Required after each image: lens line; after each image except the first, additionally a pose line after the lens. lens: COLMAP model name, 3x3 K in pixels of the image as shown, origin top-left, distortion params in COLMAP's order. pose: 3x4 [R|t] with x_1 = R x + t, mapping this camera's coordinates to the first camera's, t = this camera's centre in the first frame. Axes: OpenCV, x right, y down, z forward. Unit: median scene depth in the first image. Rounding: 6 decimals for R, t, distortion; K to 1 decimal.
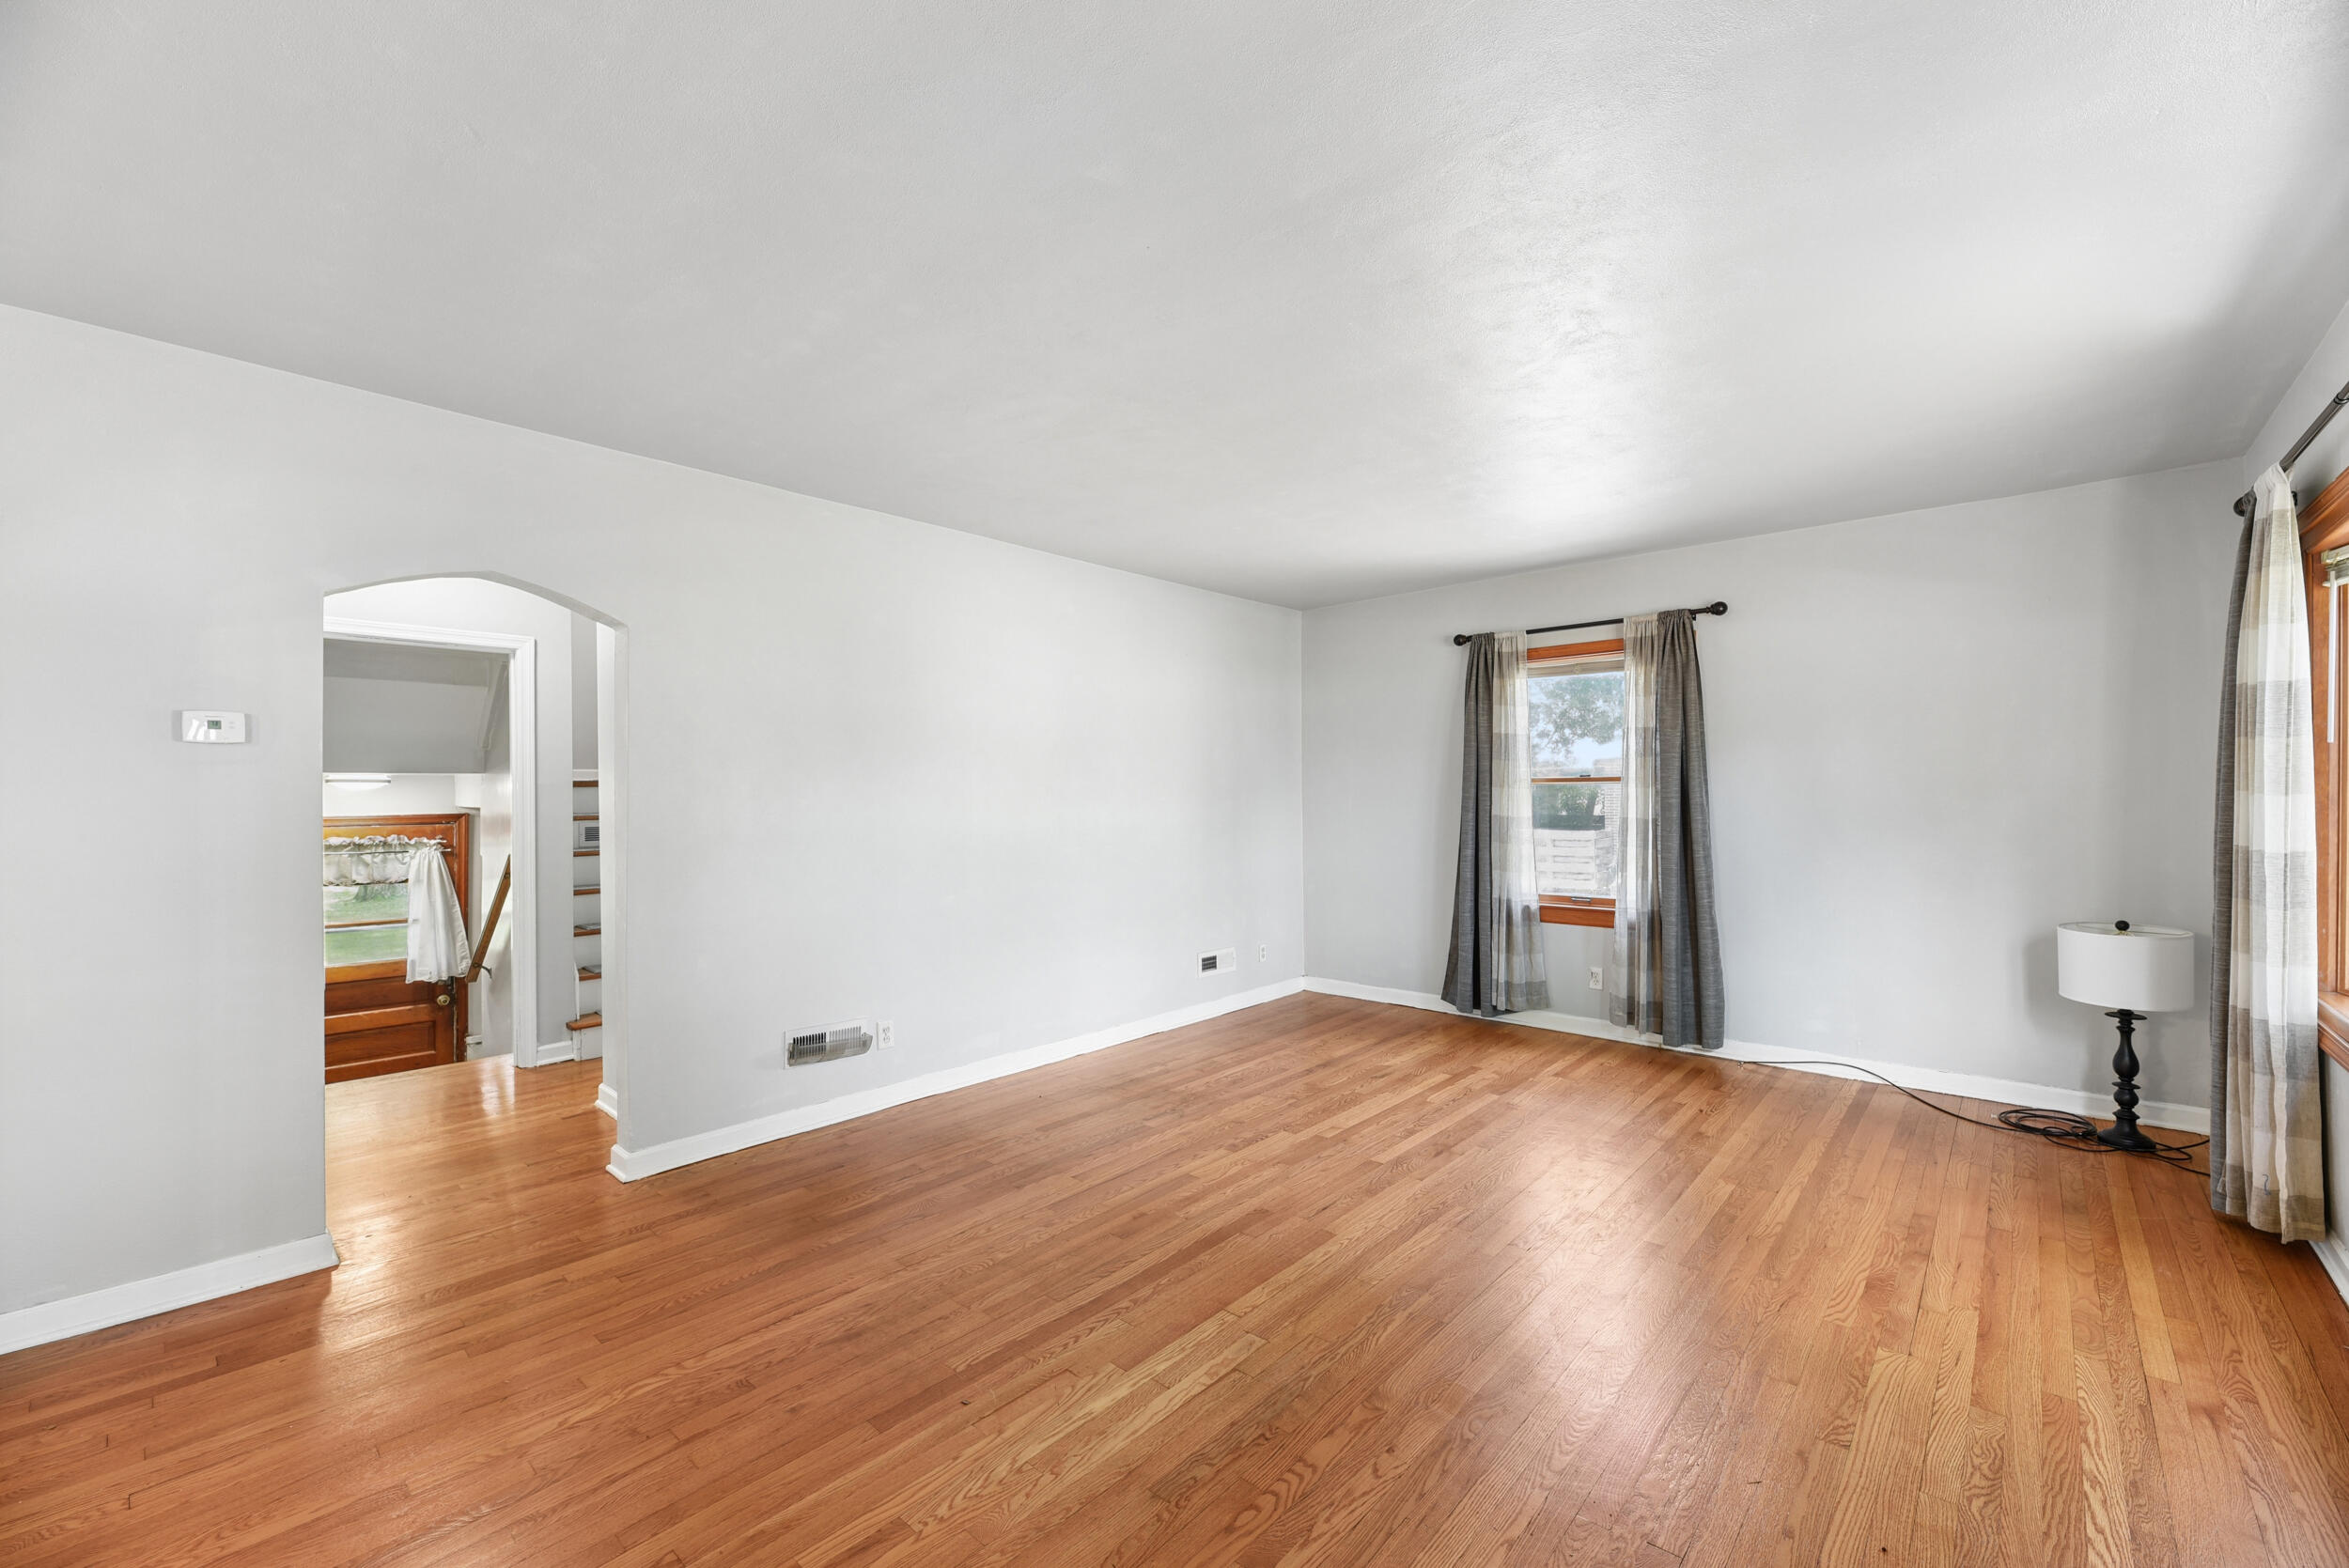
lens RADIAL K [[944.4, 0, 1166.9], [0, 944.4, 799.5], [0, 0, 1]] dist [-0.000641, -0.000100]
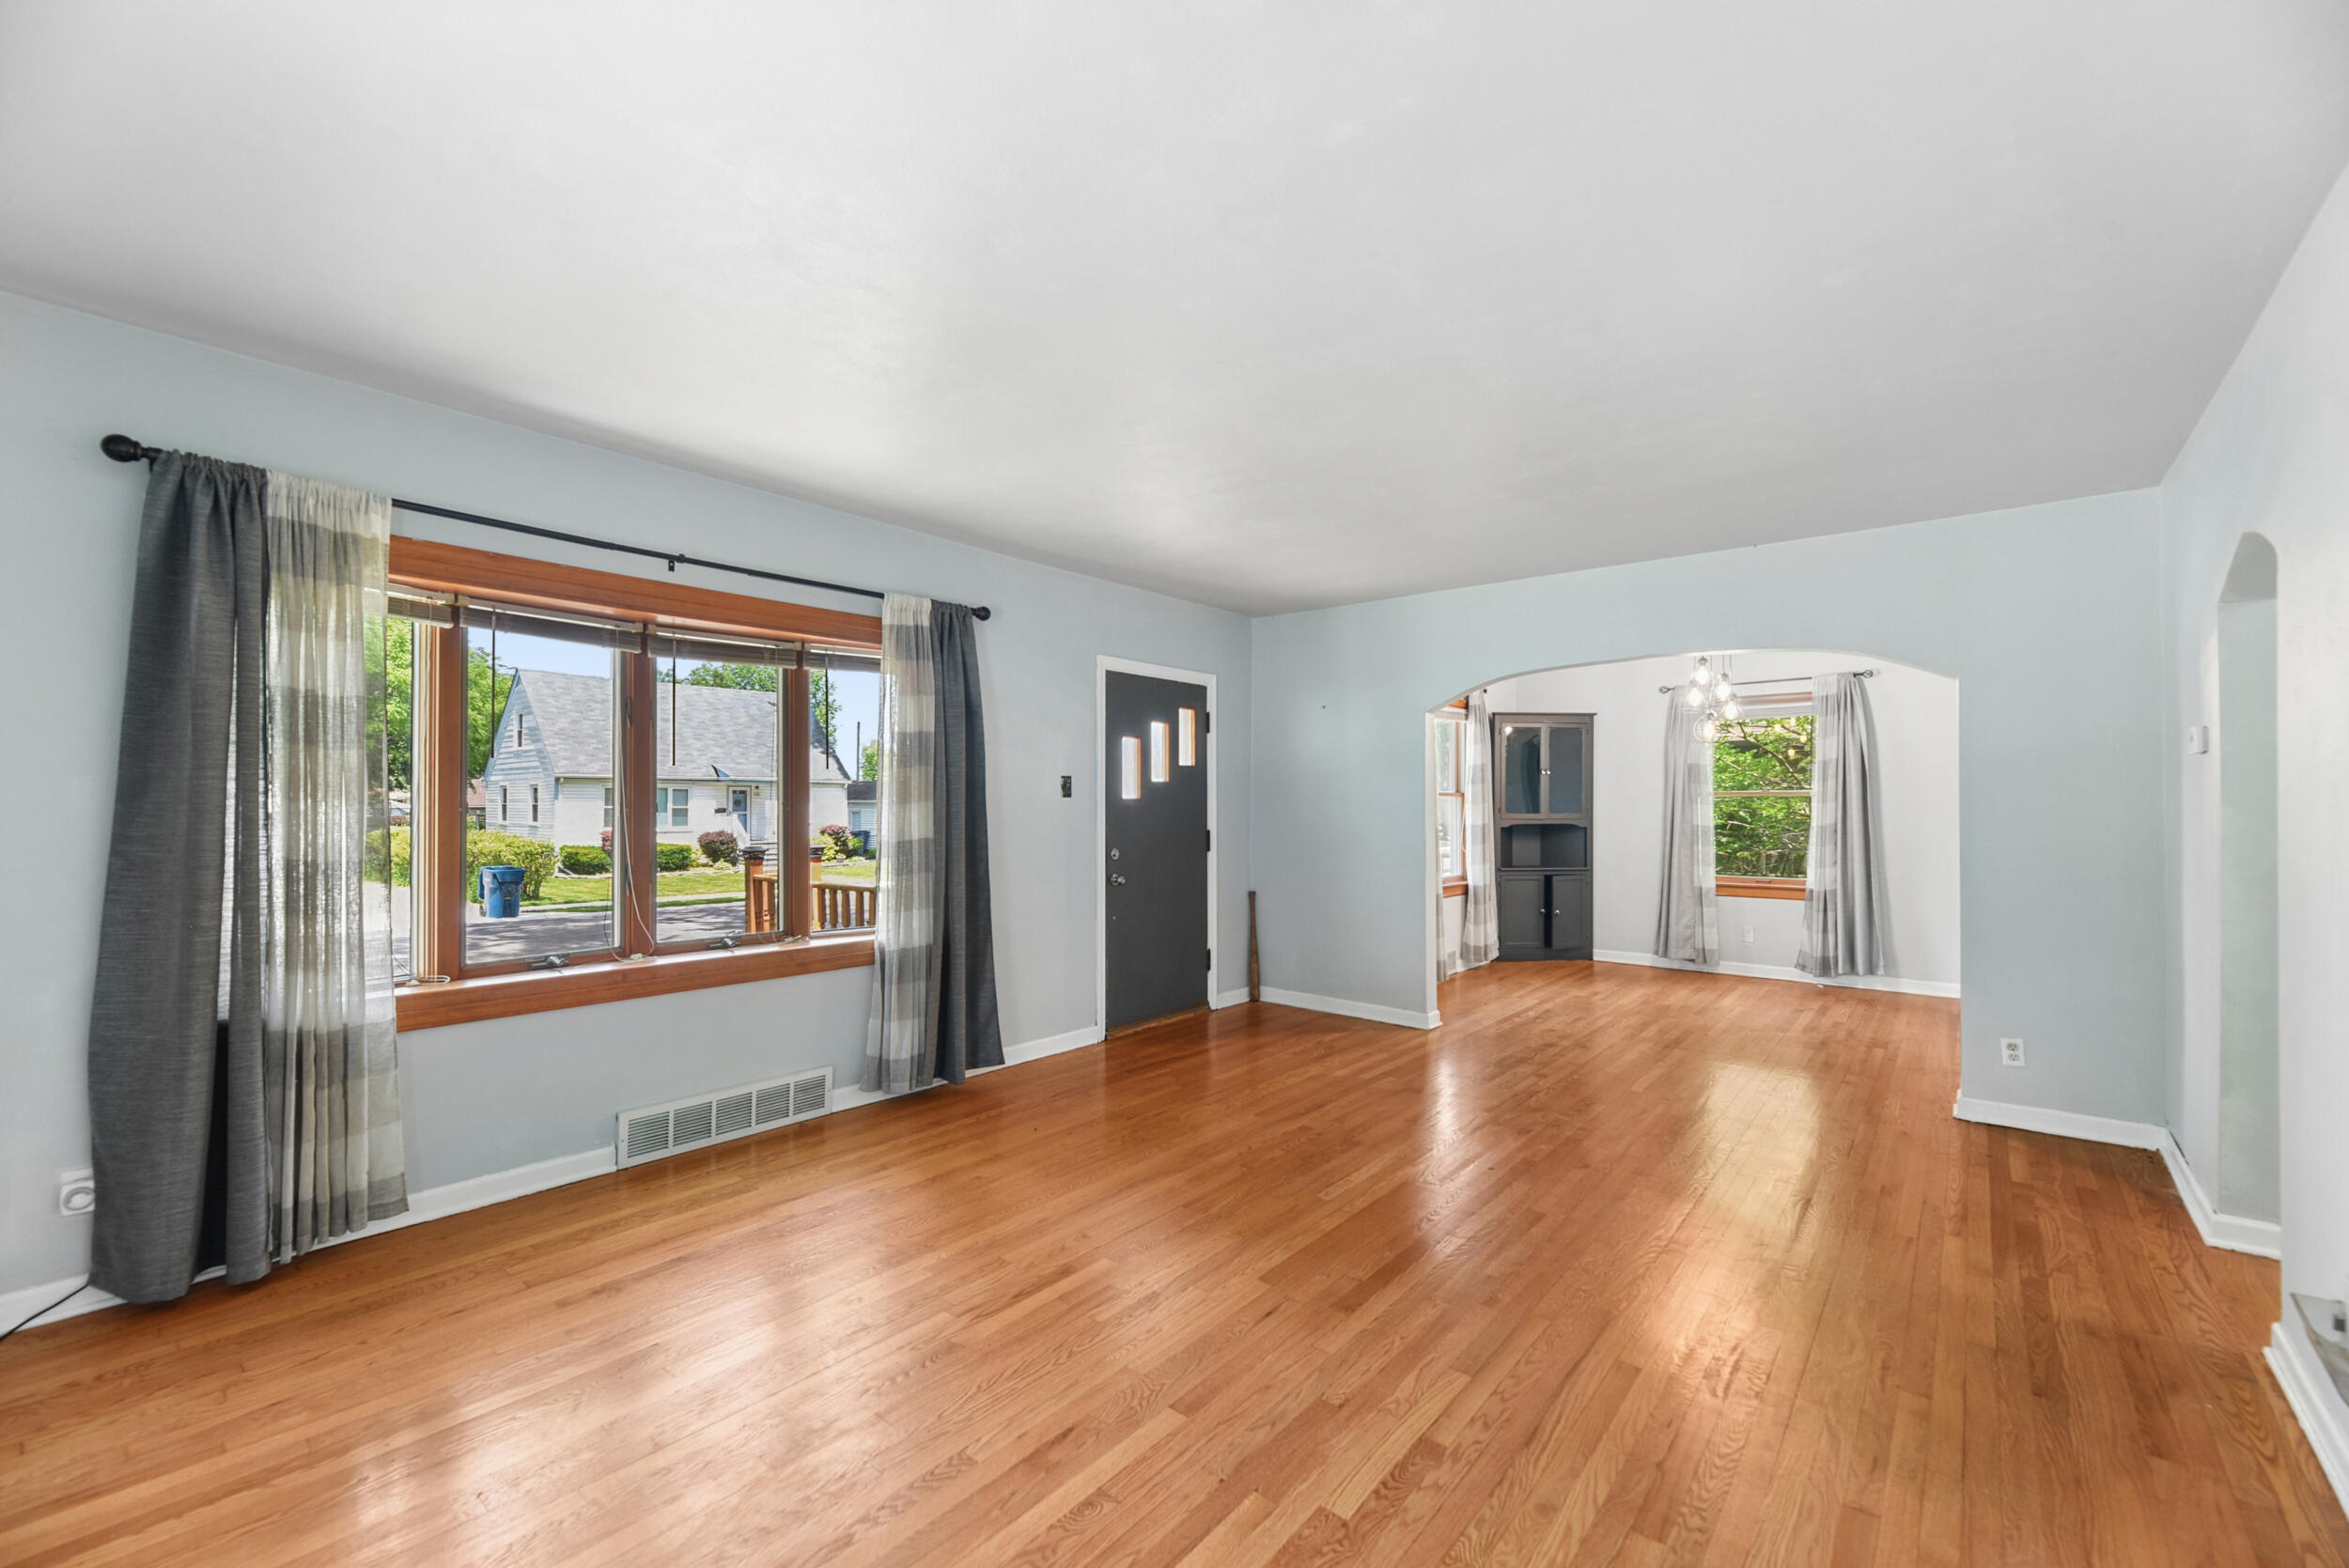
lens RADIAL K [[944.4, 0, 1166.9], [0, 944.4, 799.5], [0, 0, 1]] dist [-0.000641, -0.000100]
pose [[-0.999327, 0.004191, -0.036440, 0.232847], [0.003936, 0.999967, 0.007086, -0.009904], [0.036468, 0.006937, -0.999311, 1.488444]]
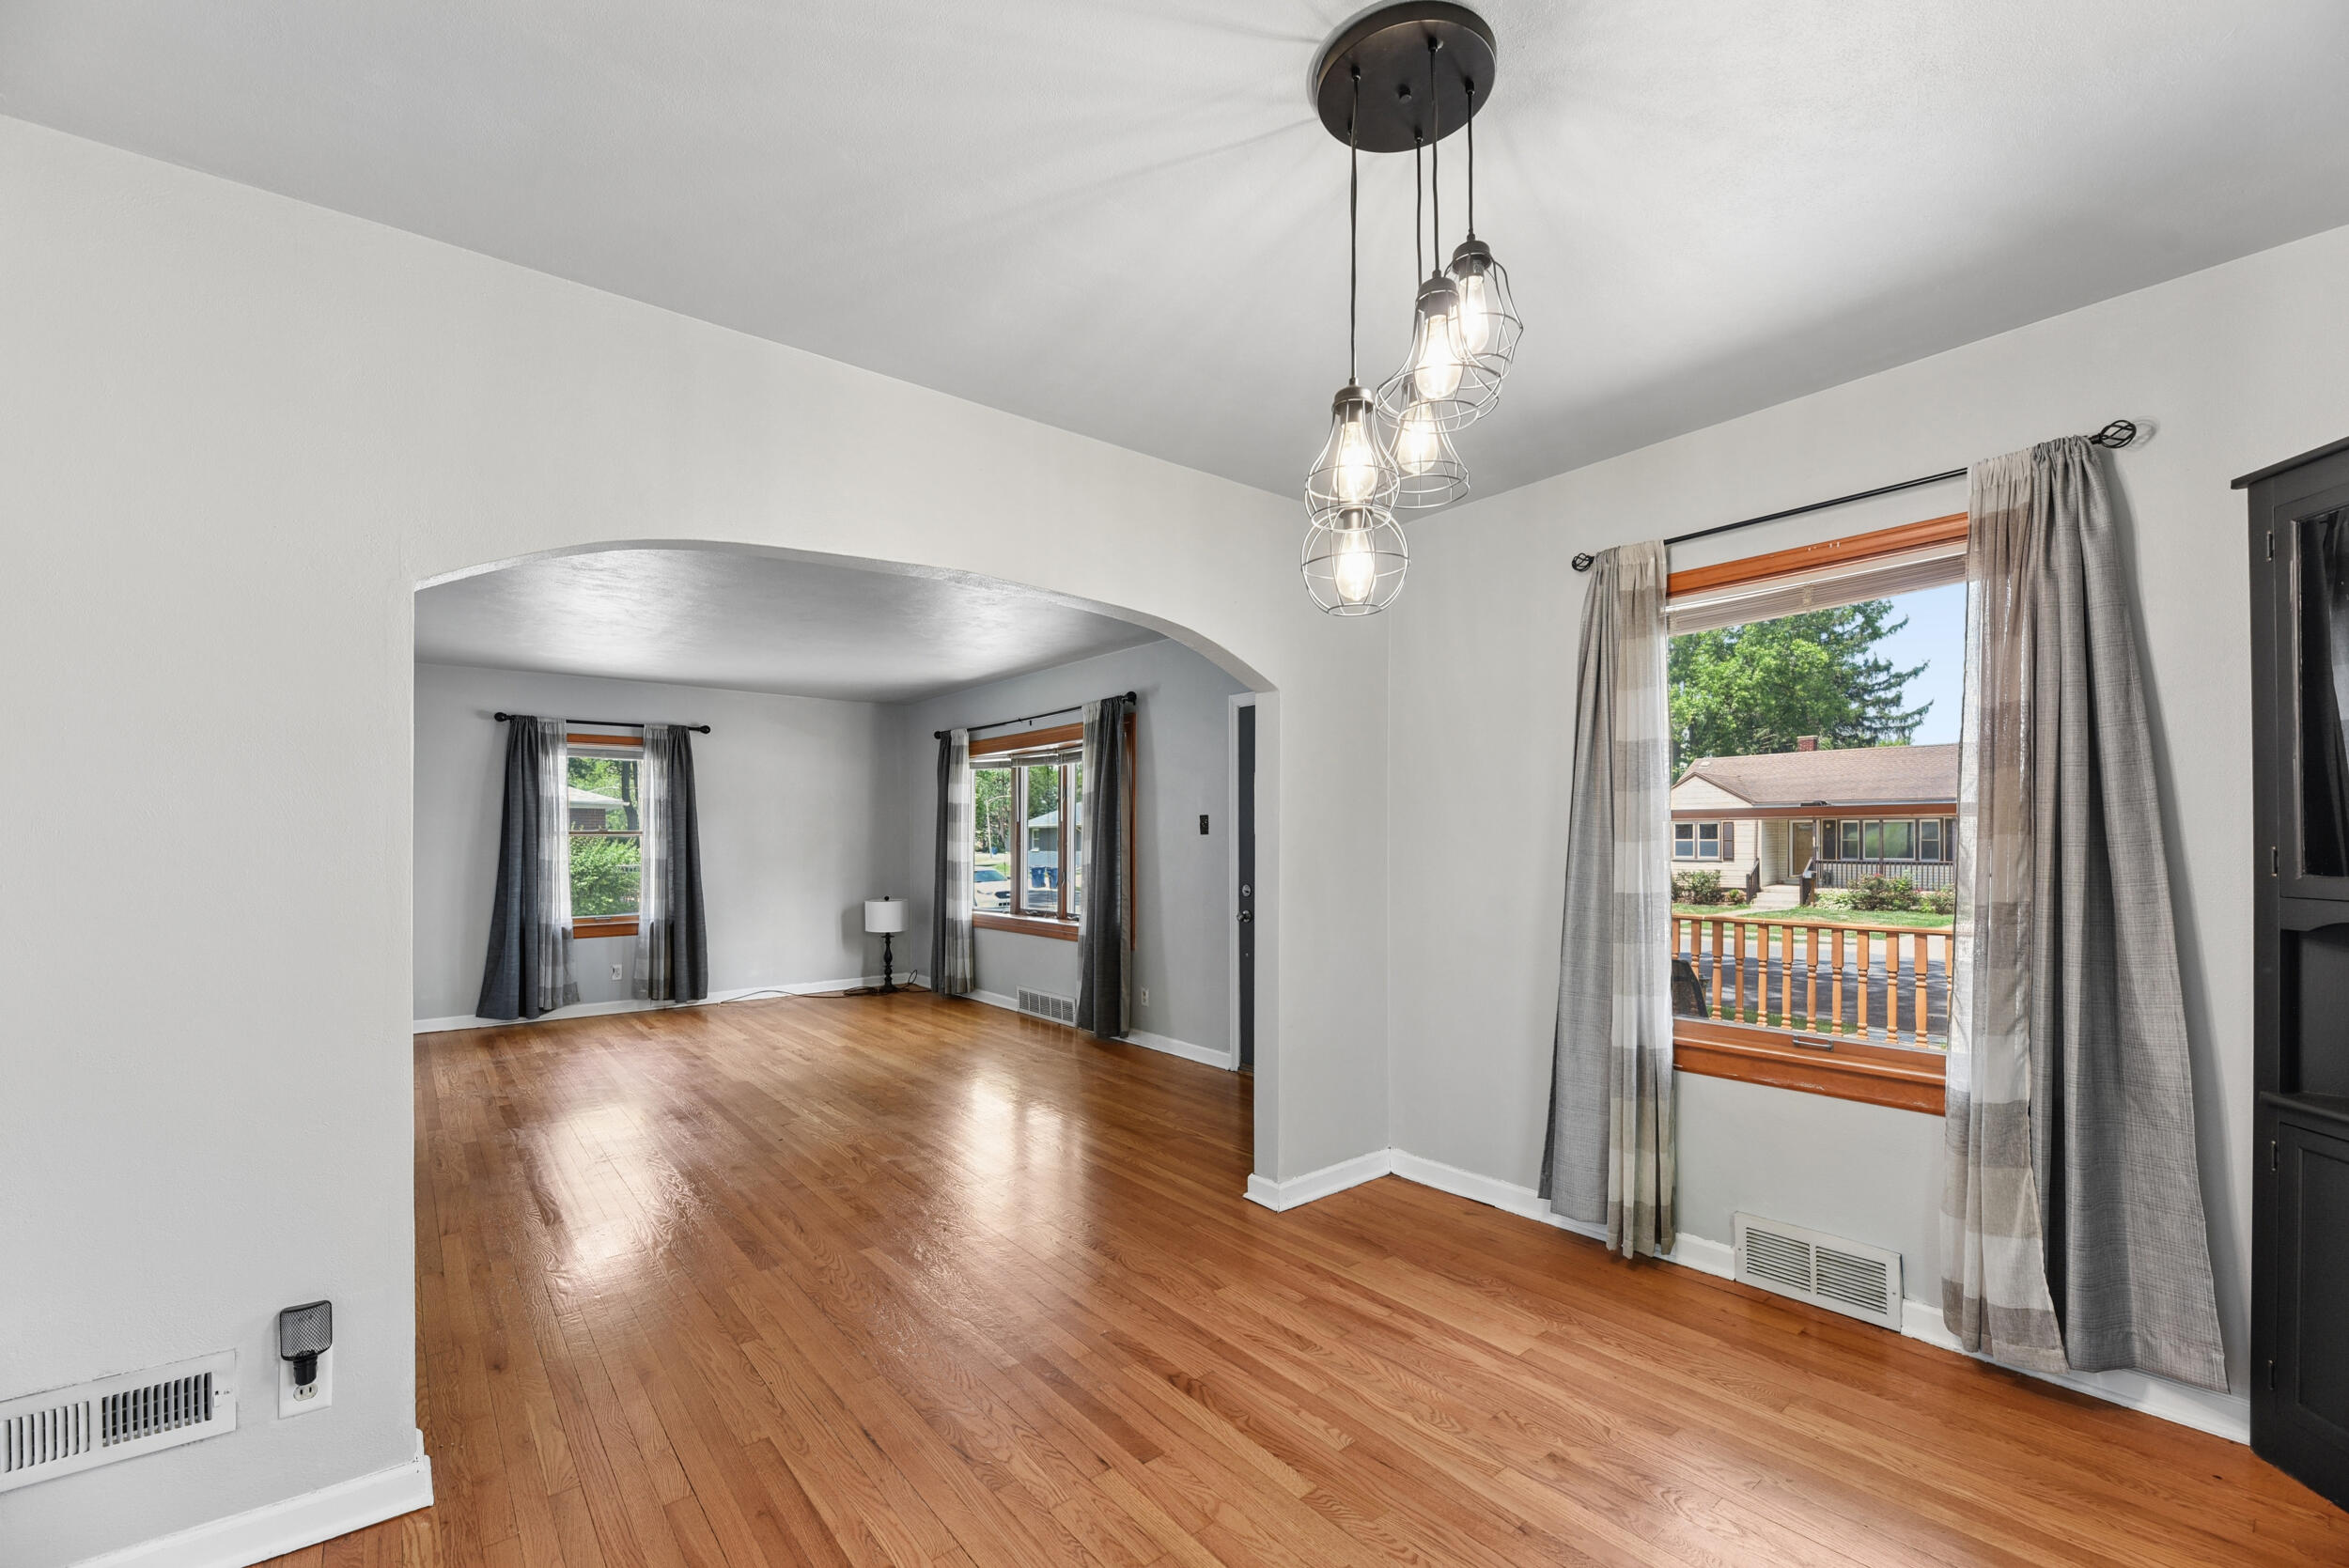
lens RADIAL K [[975.6, 0, 1216.8], [0, 975.6, 841.8], [0, 0, 1]] dist [-0.000208, -0.000026]
pose [[0.123357, 0.002984, 0.992358, -1.229485], [0.013022, 0.999905, -0.004626, 0.015498], [-0.992277, 0.013493, 0.123306, -0.107895]]
